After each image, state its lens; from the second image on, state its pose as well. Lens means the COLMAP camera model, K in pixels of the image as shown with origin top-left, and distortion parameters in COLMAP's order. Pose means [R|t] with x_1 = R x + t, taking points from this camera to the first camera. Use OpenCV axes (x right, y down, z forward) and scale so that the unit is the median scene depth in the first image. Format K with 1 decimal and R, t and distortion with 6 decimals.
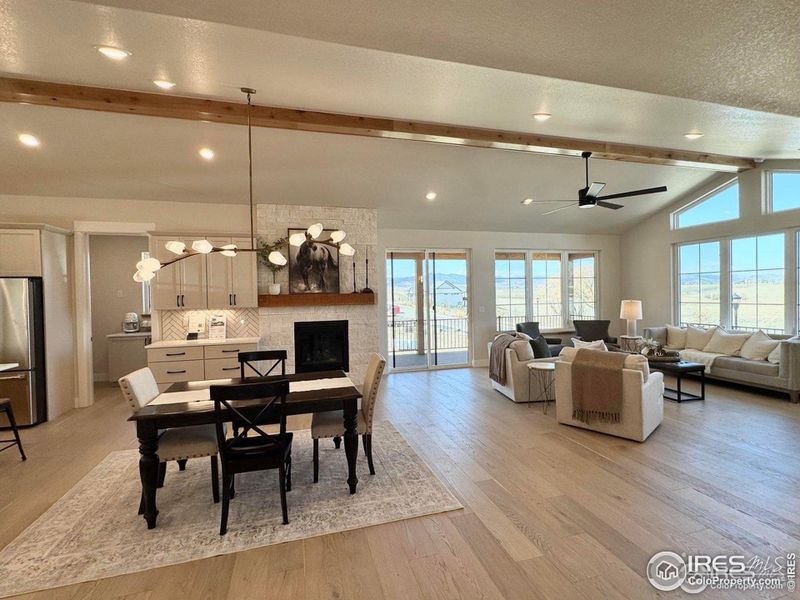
lens RADIAL K [[379.4, 0, 397.9], [0, 379.4, 299.2], [0, 0, 1]] dist [0.000189, 0.000016]
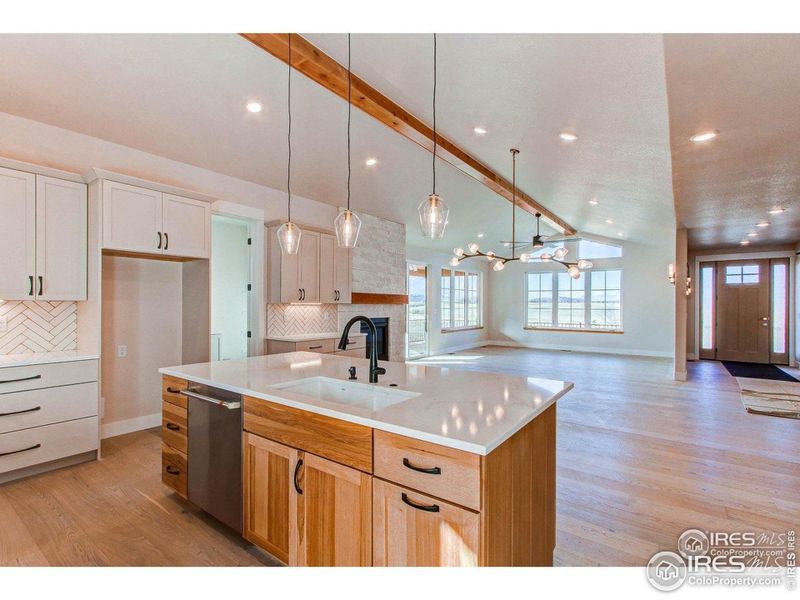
lens RADIAL K [[387.1, 0, 397.9], [0, 387.1, 307.4], [0, 0, 1]] dist [-0.000639, 0.000234]
pose [[0.783609, 0.017564, 0.621006, -0.882718], [-0.006681, 0.999781, -0.019847, 0.049955], [-0.621218, 0.011403, 0.783554, 0.055786]]
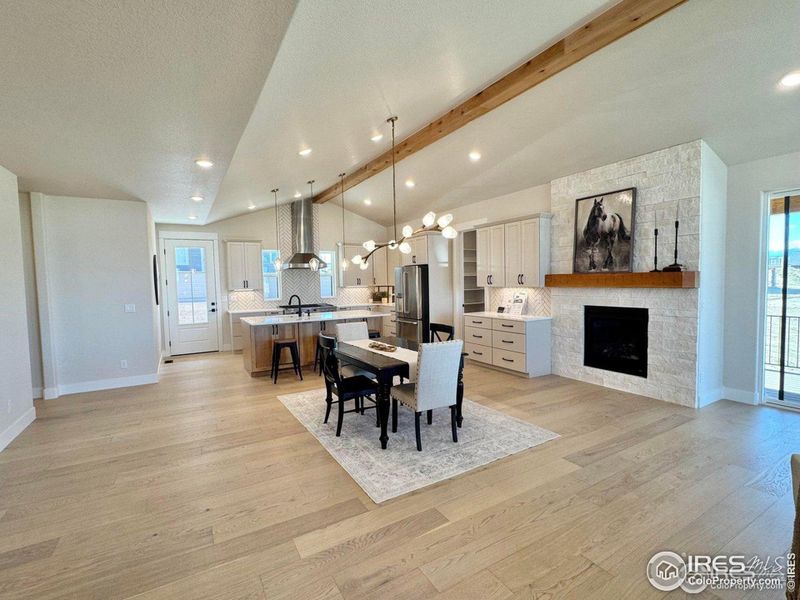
lens RADIAL K [[379.4, 0, 397.9], [0, 379.4, 299.2], [0, 0, 1]] dist [0.000189, 0.000016]
pose [[0.251665, 0.063657, -0.965719, 0.473159], [0.001382, 0.997810, 0.066133, -0.012703], [0.967814, -0.017978, 0.251025, 0.360097]]
